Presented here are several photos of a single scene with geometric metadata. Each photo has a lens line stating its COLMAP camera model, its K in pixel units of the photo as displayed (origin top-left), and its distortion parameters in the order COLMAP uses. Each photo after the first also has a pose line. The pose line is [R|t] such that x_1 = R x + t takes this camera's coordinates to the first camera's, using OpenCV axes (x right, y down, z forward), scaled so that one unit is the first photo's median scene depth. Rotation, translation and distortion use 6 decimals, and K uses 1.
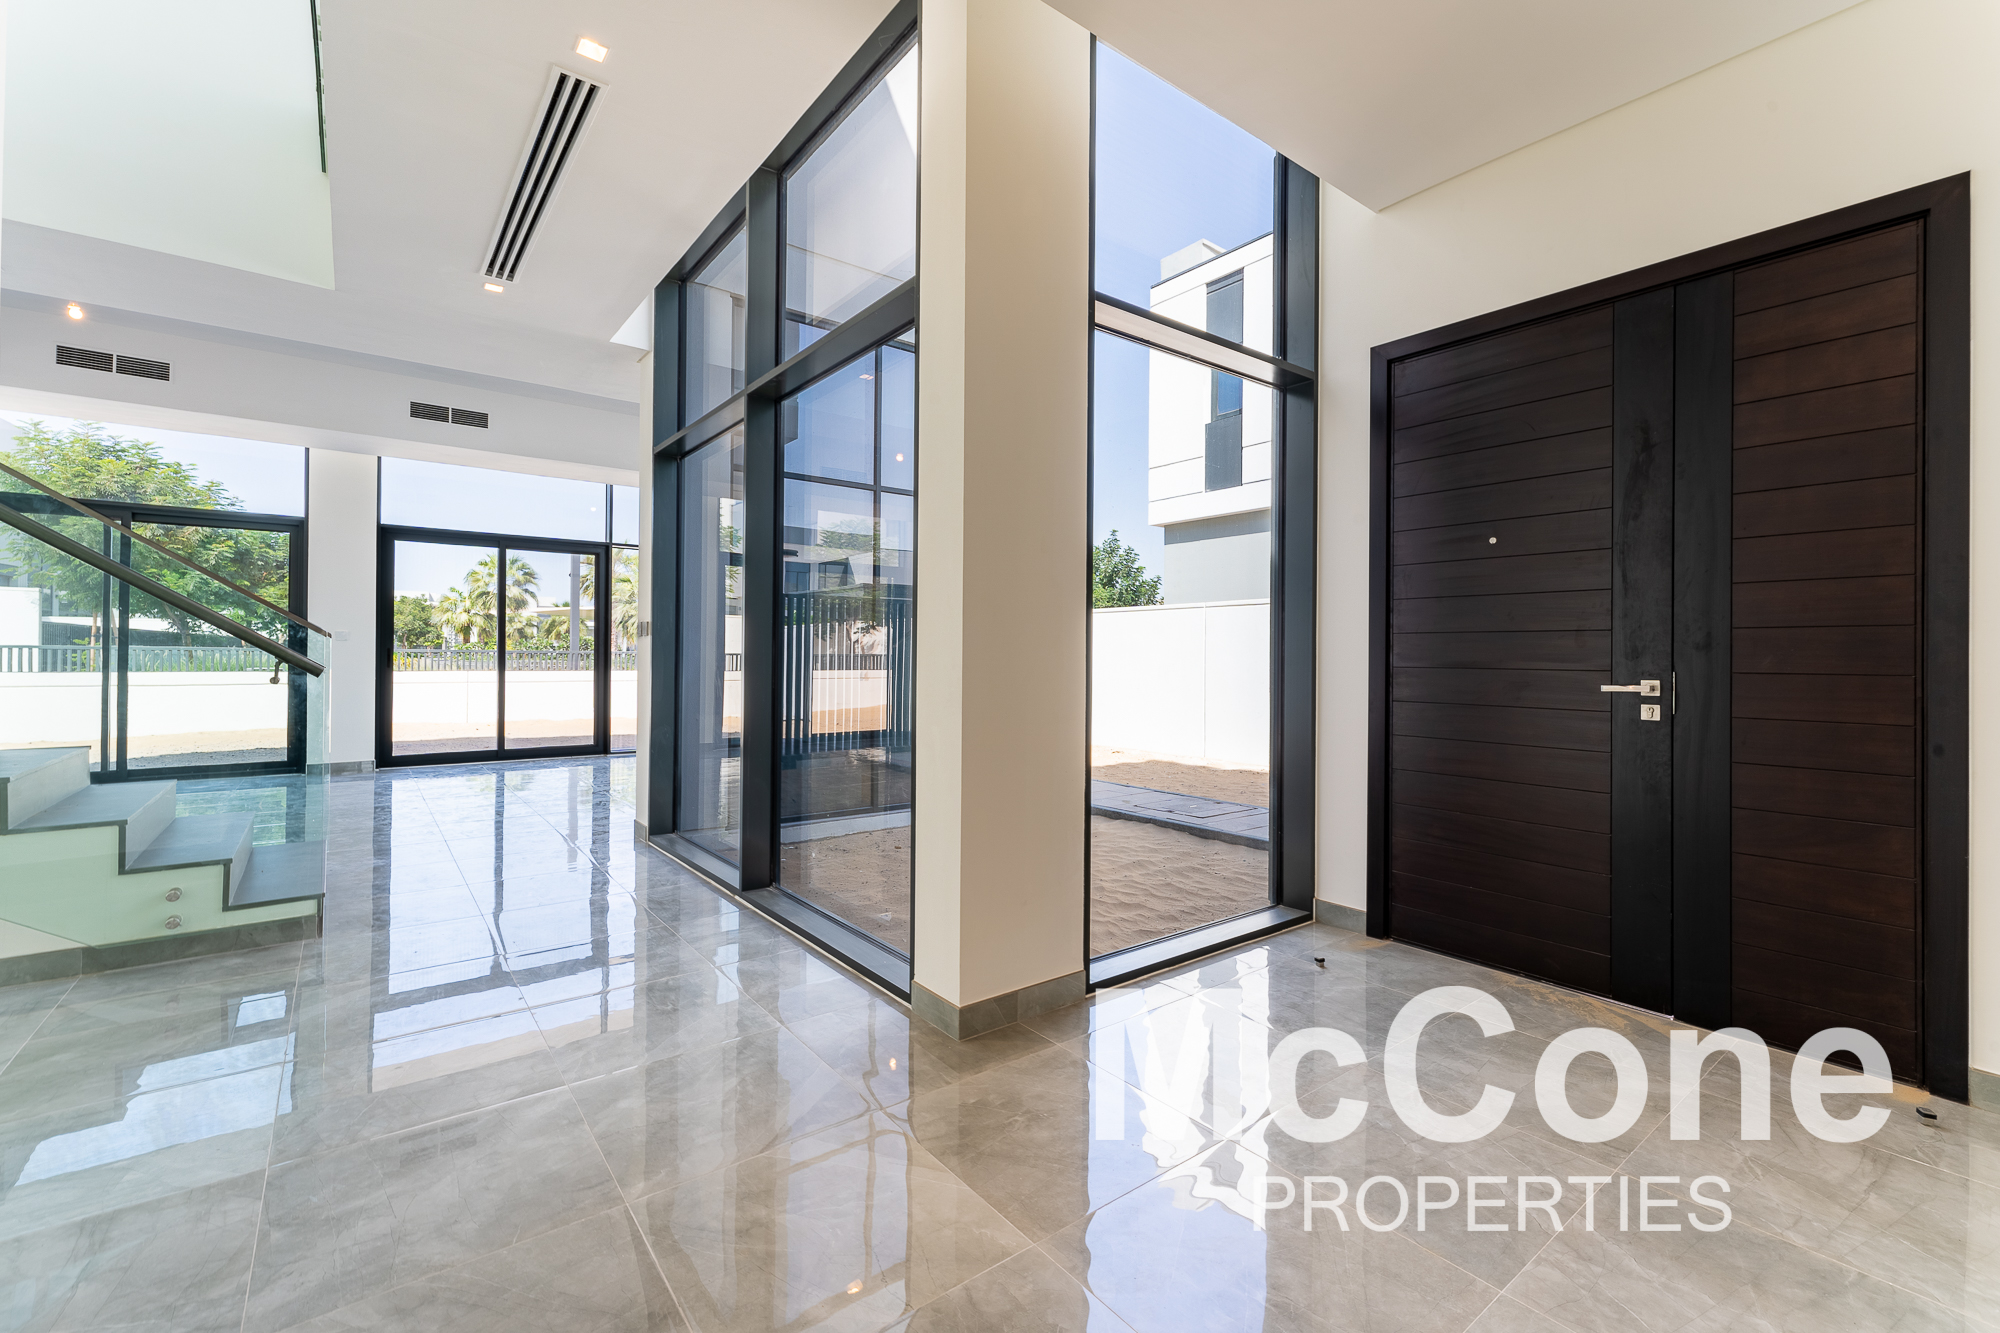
lens RADIAL K [[824.9, 0, 1008.3], [0, 824.9, 650.7], [0, 0, 1]] dist [-0.003789, 0.001162]
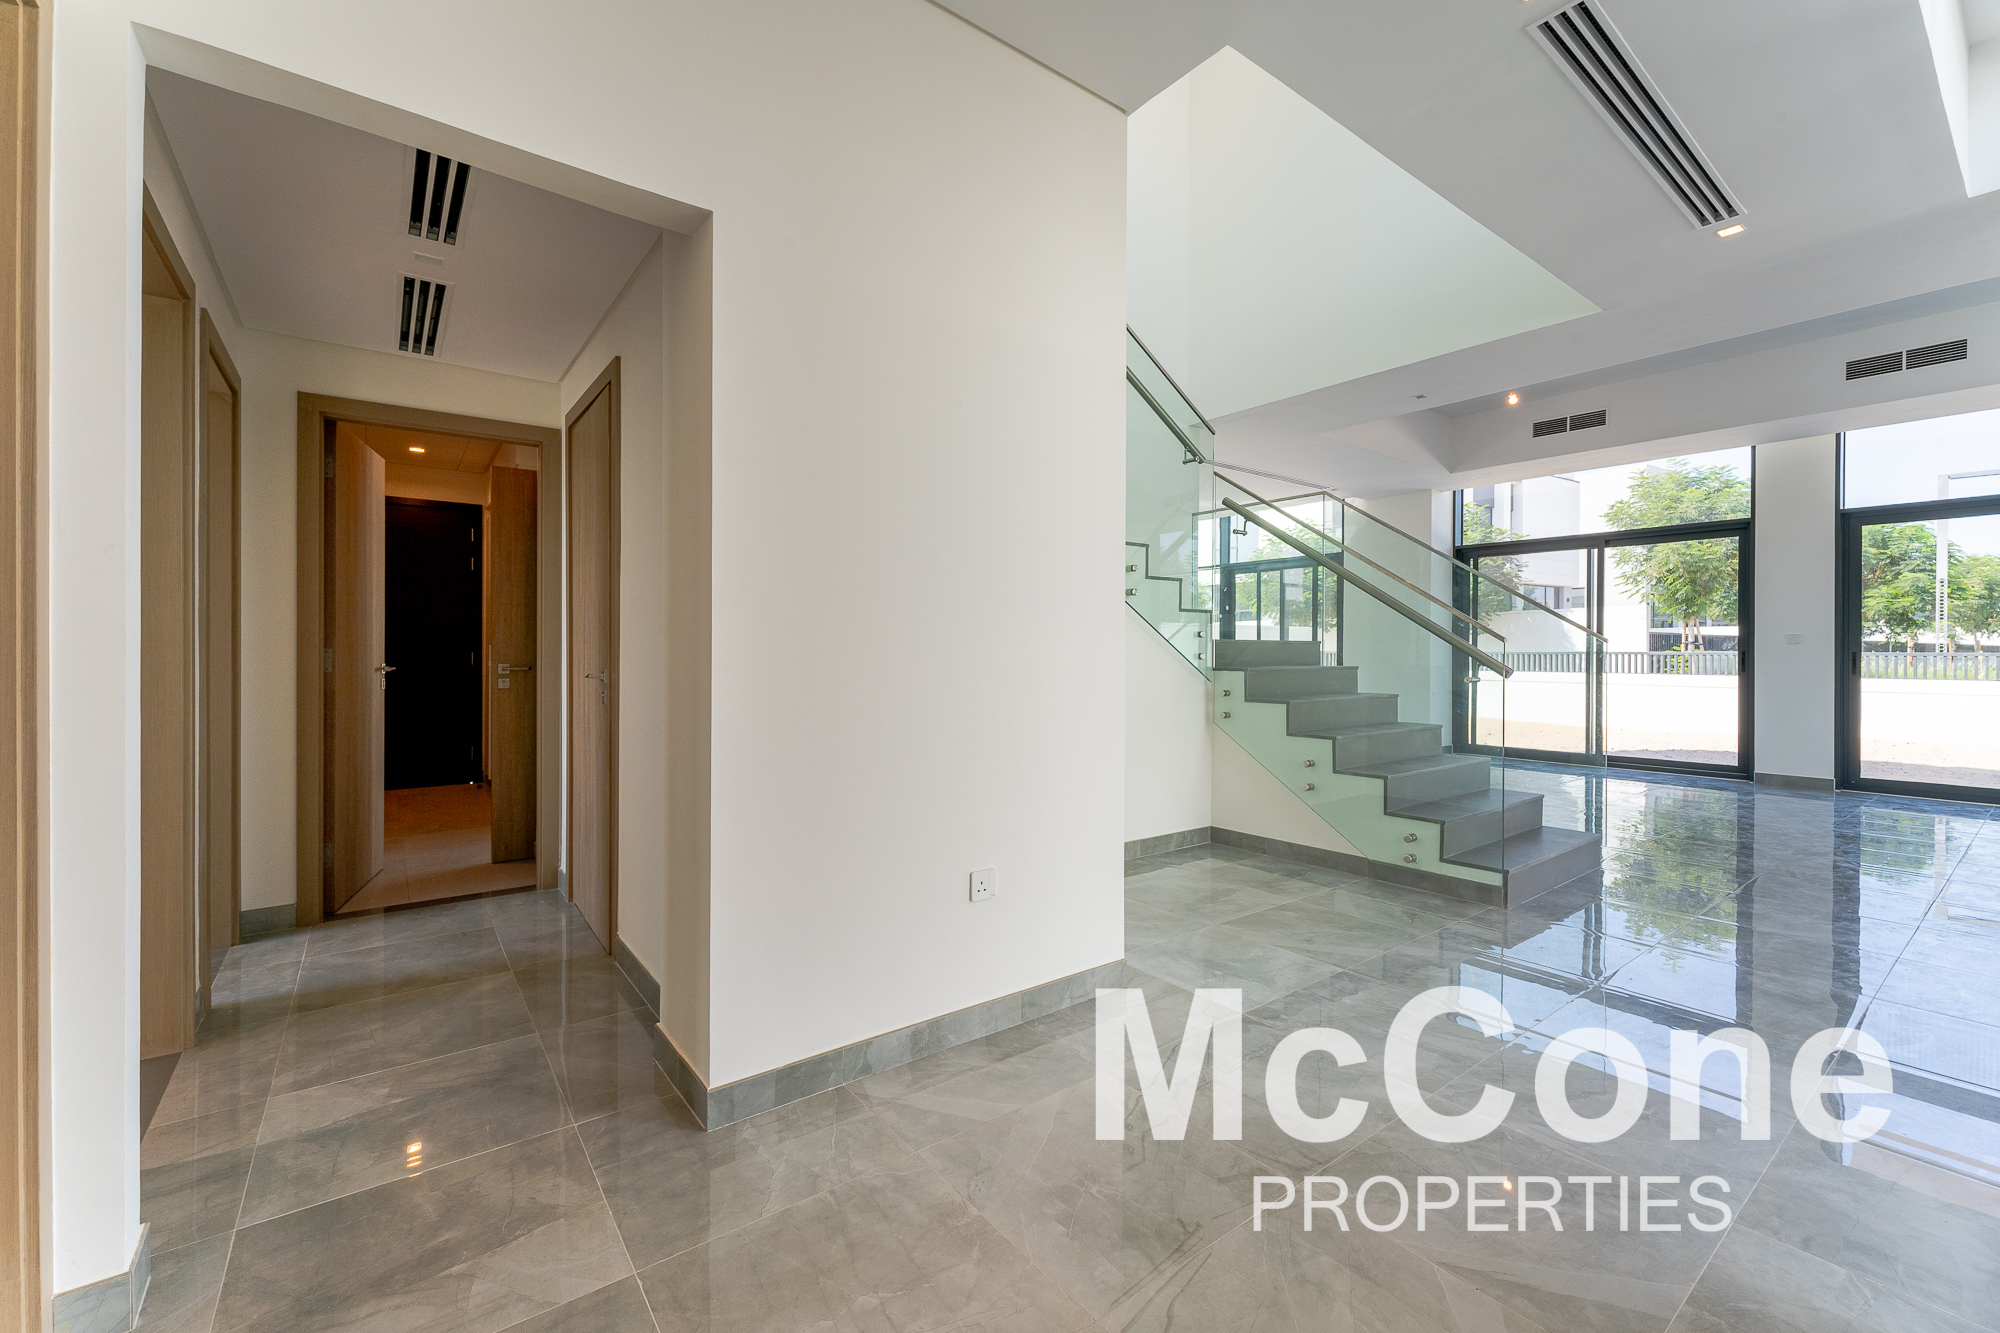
lens RADIAL K [[824.9, 0, 1007.3], [0, 824.9, 647.3], [0, 0, 1]] dist [-0.003789, 0.001162]
pose [[-0.018458, -0.013832, -0.999734, 0.129499], [0.002742, 0.999900, -0.013885, 0.001544], [0.999826, -0.002997, -0.018418, 0.141376]]
